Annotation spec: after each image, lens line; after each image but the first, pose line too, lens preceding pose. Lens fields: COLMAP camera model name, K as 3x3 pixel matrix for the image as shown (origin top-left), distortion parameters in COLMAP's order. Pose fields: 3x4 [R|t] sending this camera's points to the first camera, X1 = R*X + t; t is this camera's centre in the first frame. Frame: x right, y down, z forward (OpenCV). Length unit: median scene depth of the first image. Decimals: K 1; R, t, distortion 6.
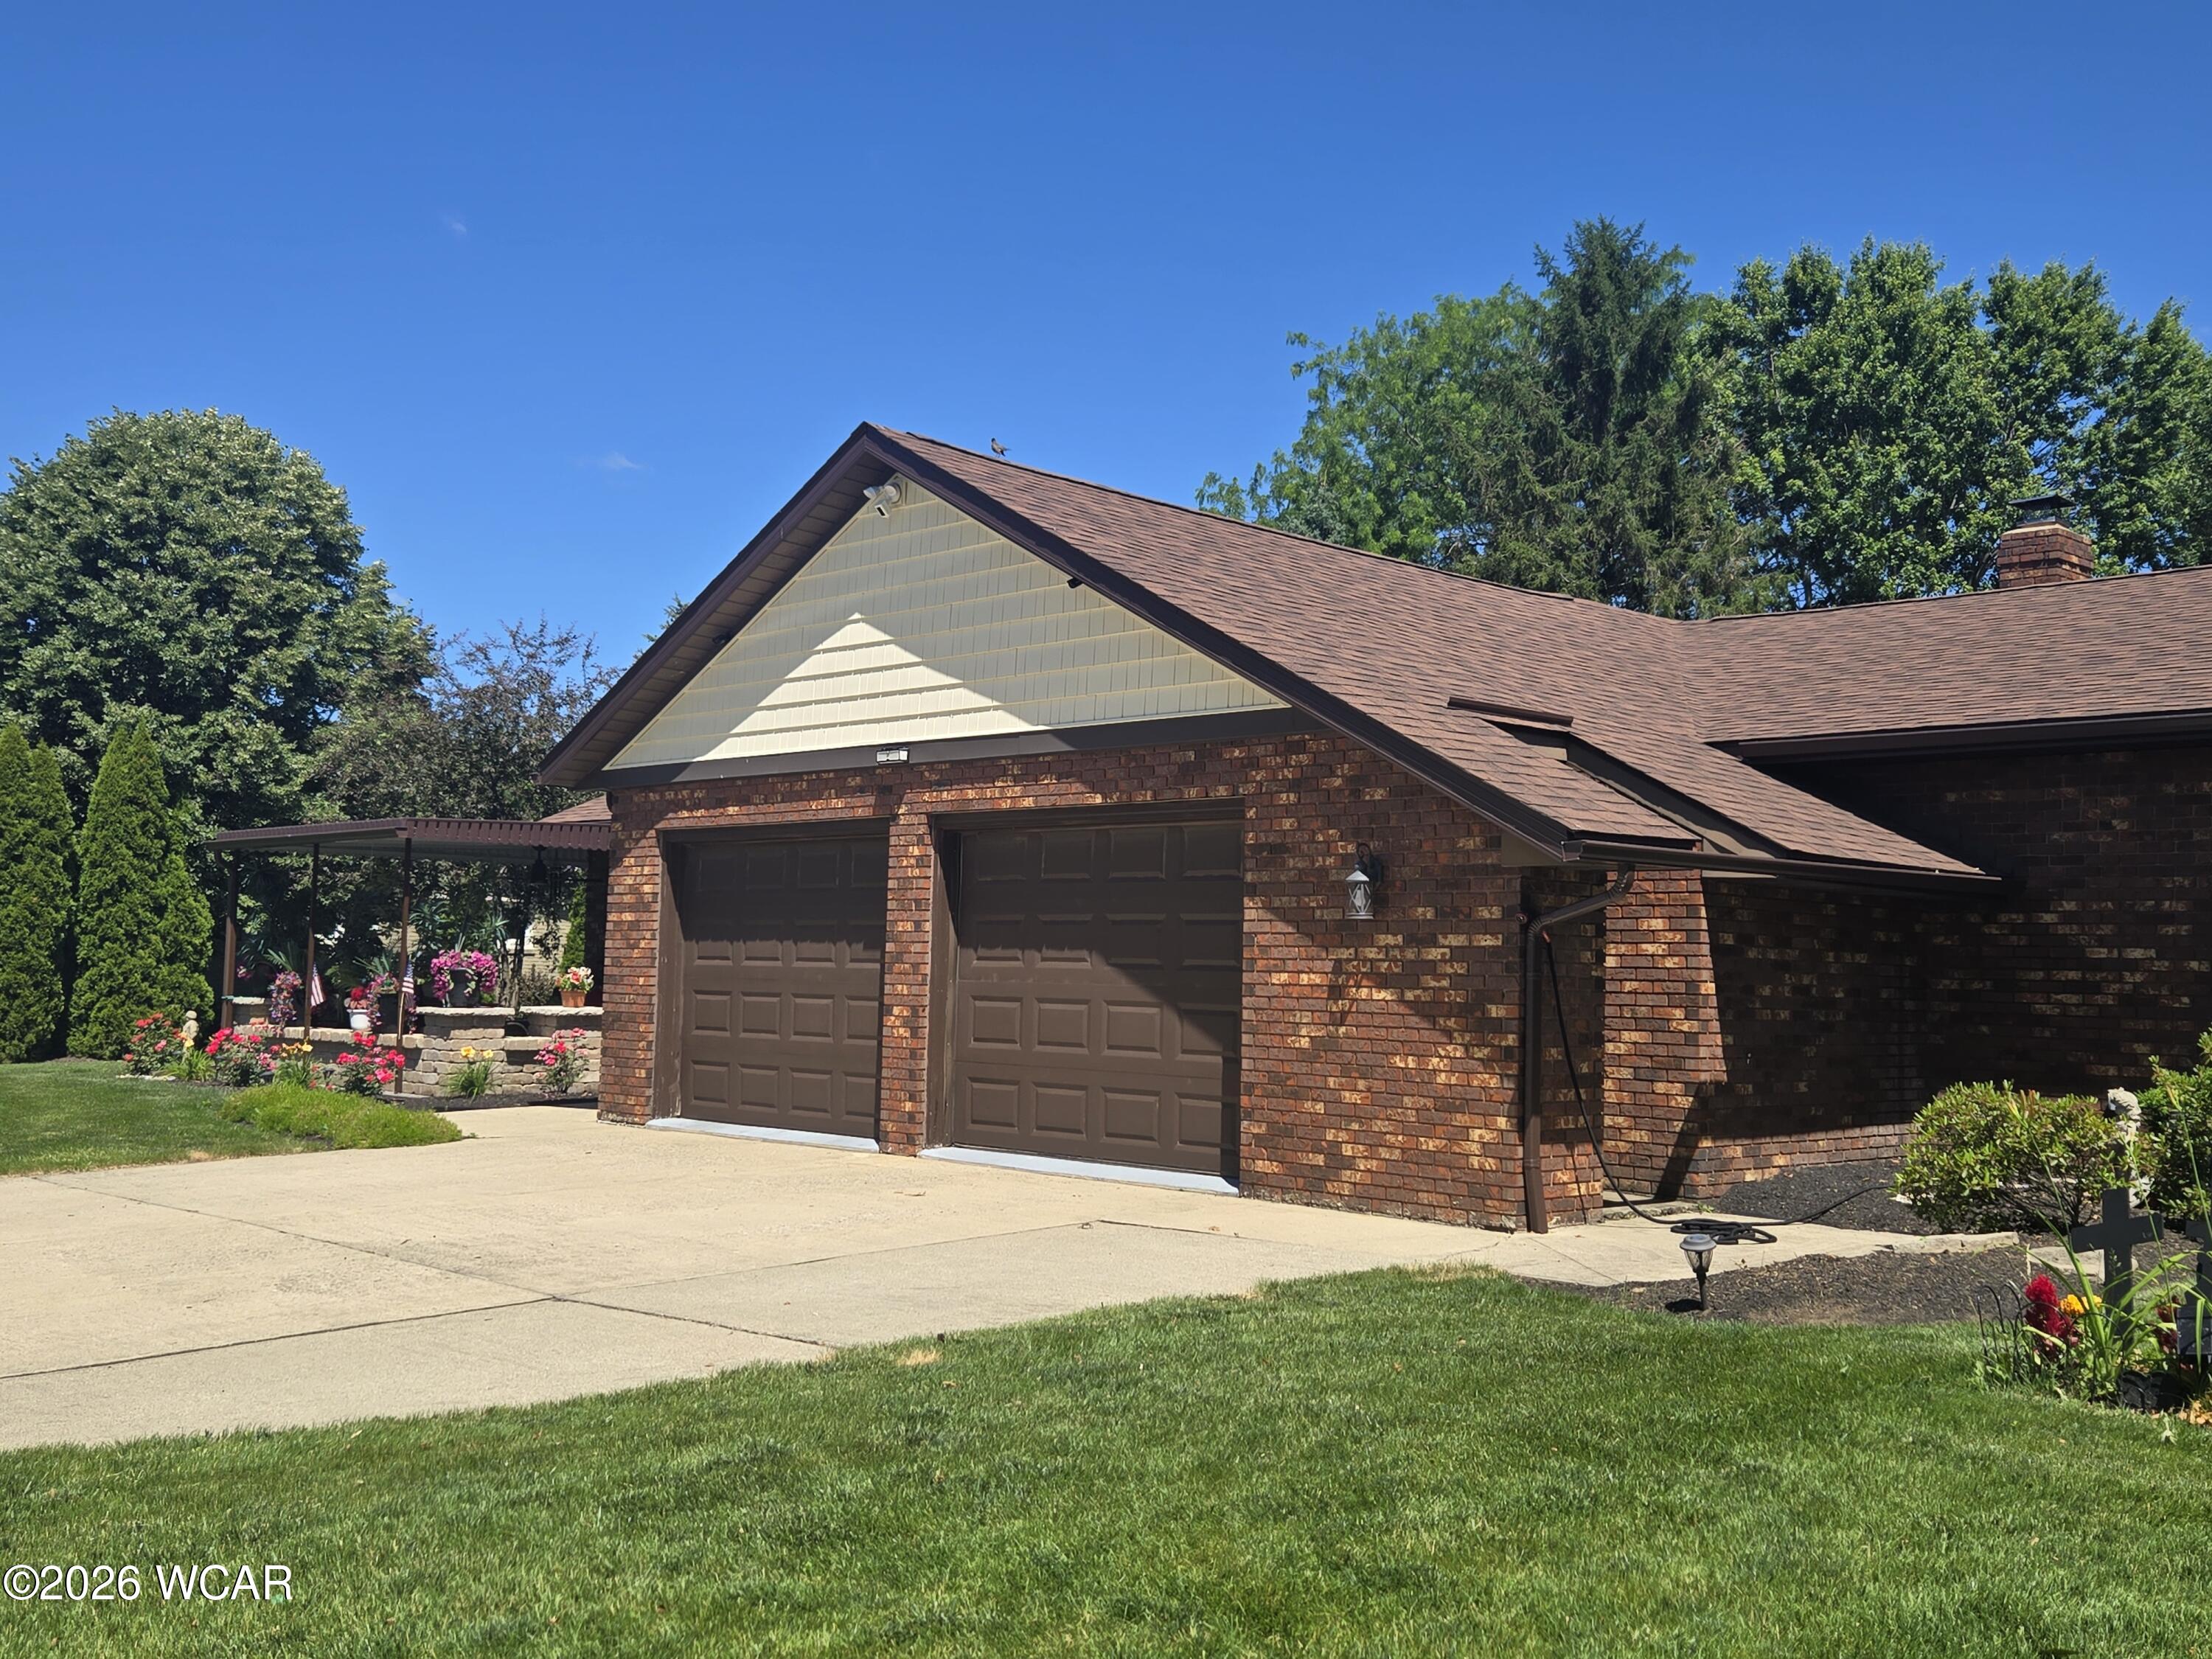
lens RADIAL K [[2106.5, 0, 1137.4], [0, 2106.5, 836.5], [0, 0, 1]] dist [0.096174, -0.127807]
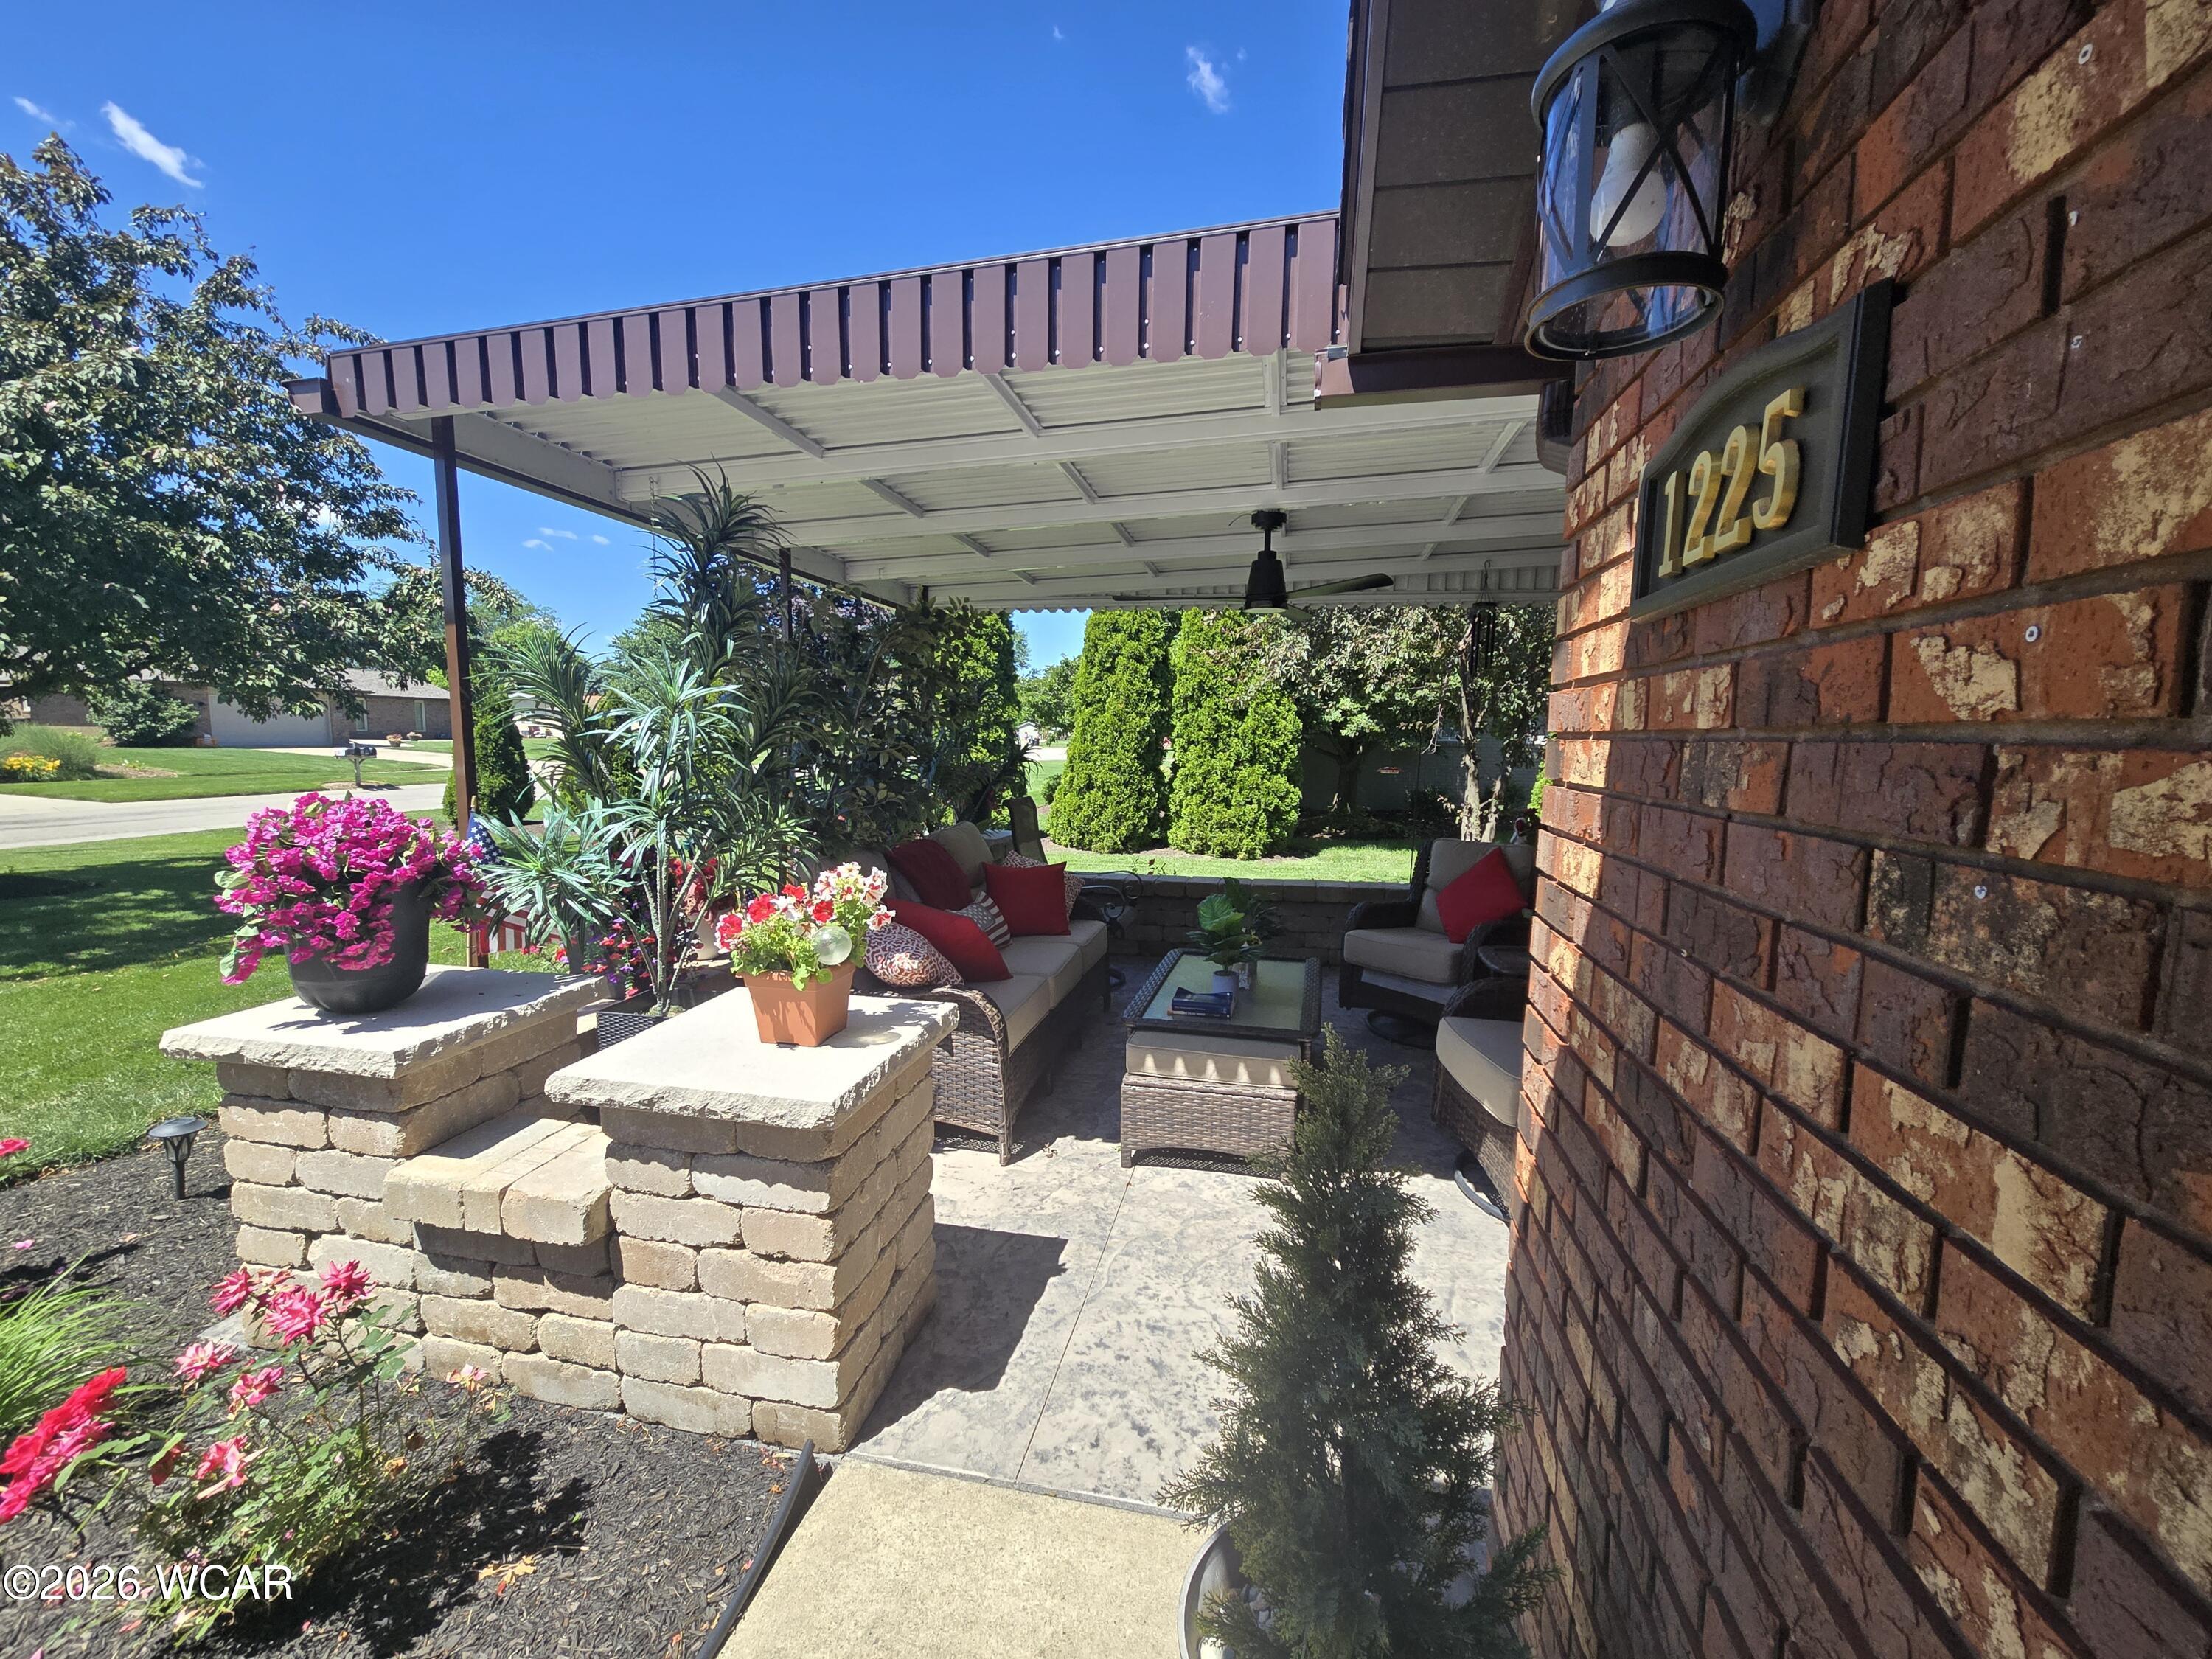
lens RADIAL K [[906.6, 0, 1103.9], [0, 906.6, 834.6], [0, 0, 1]] dist [-0.000834, 0.000214]
pose [[0.510603, 0.080393, -0.856050, -0.110071], [0.047488, 0.991463, 0.121435, 0.036565], [0.858504, -0.102657, 0.502426, 0.728380]]
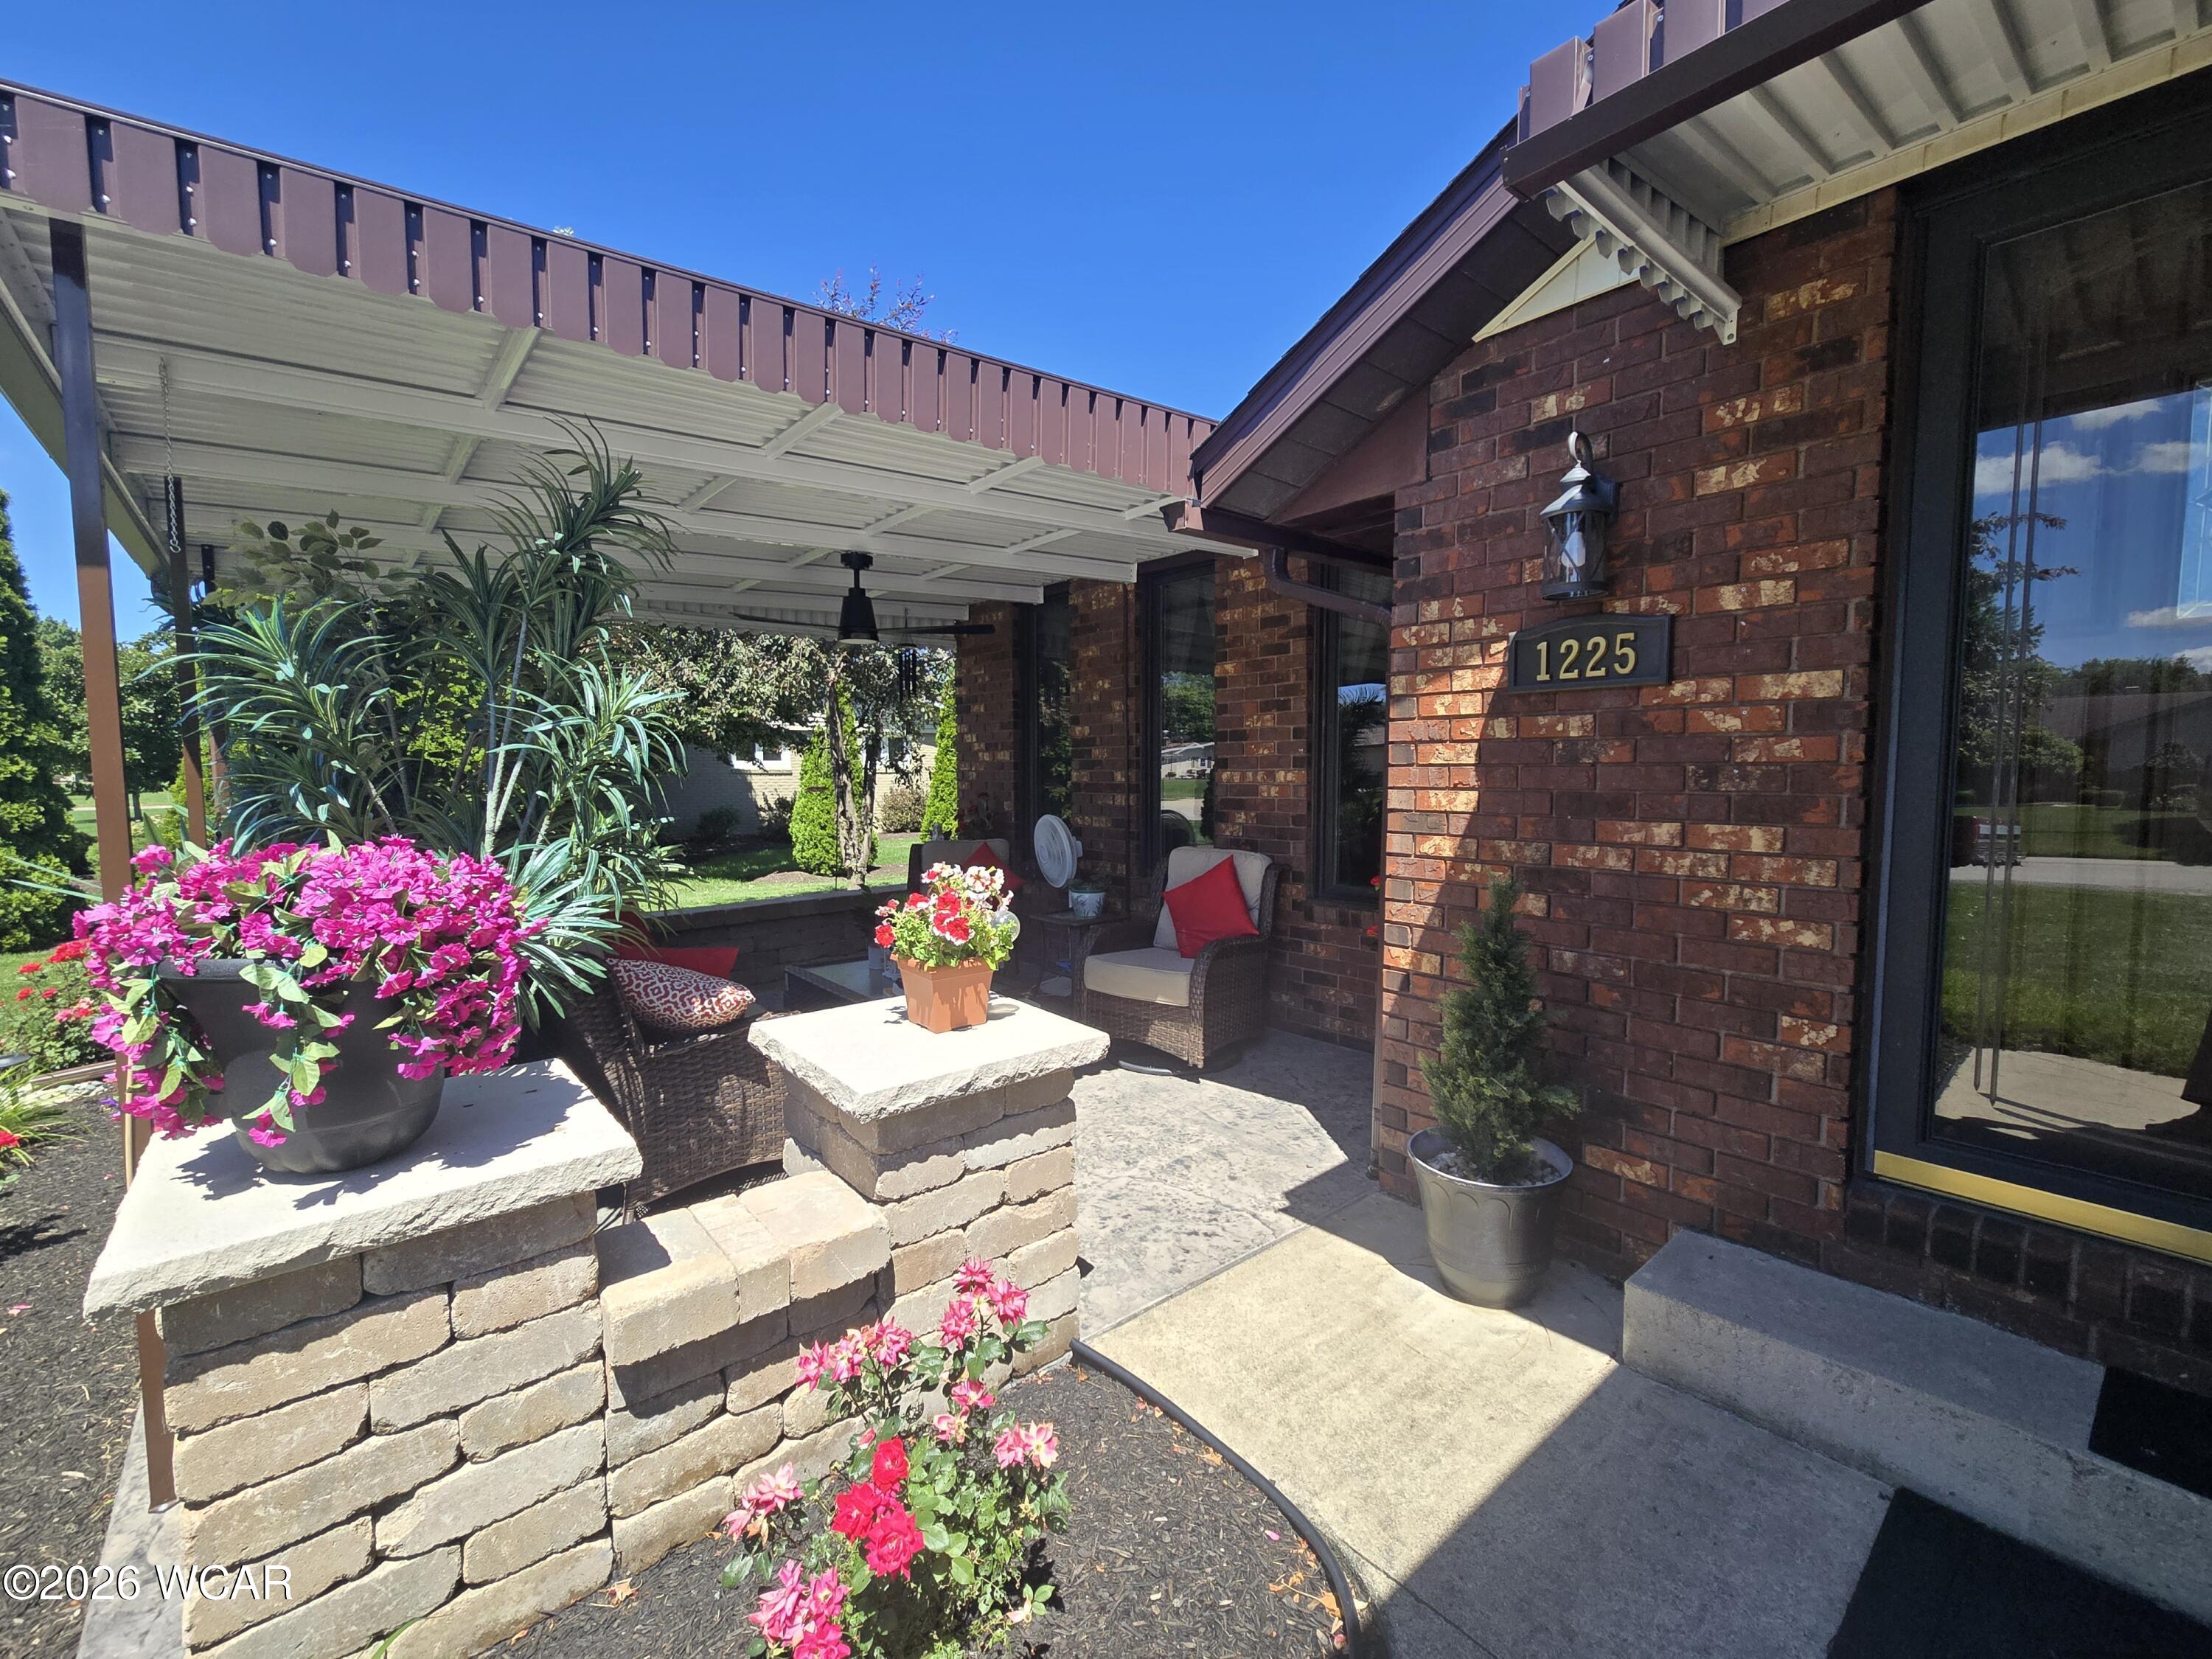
lens RADIAL K [[938.9, 0, 1100.0], [0, 938.9, 835.6], [0, 0, 1]] dist [-0.001195, -0.000354]
pose [[0.991218, -0.015665, -0.131308, -0.159489], [0.032505, 0.991357, 0.127104, 0.034221], [0.128182, -0.130256, 0.983160, 0.666207]]
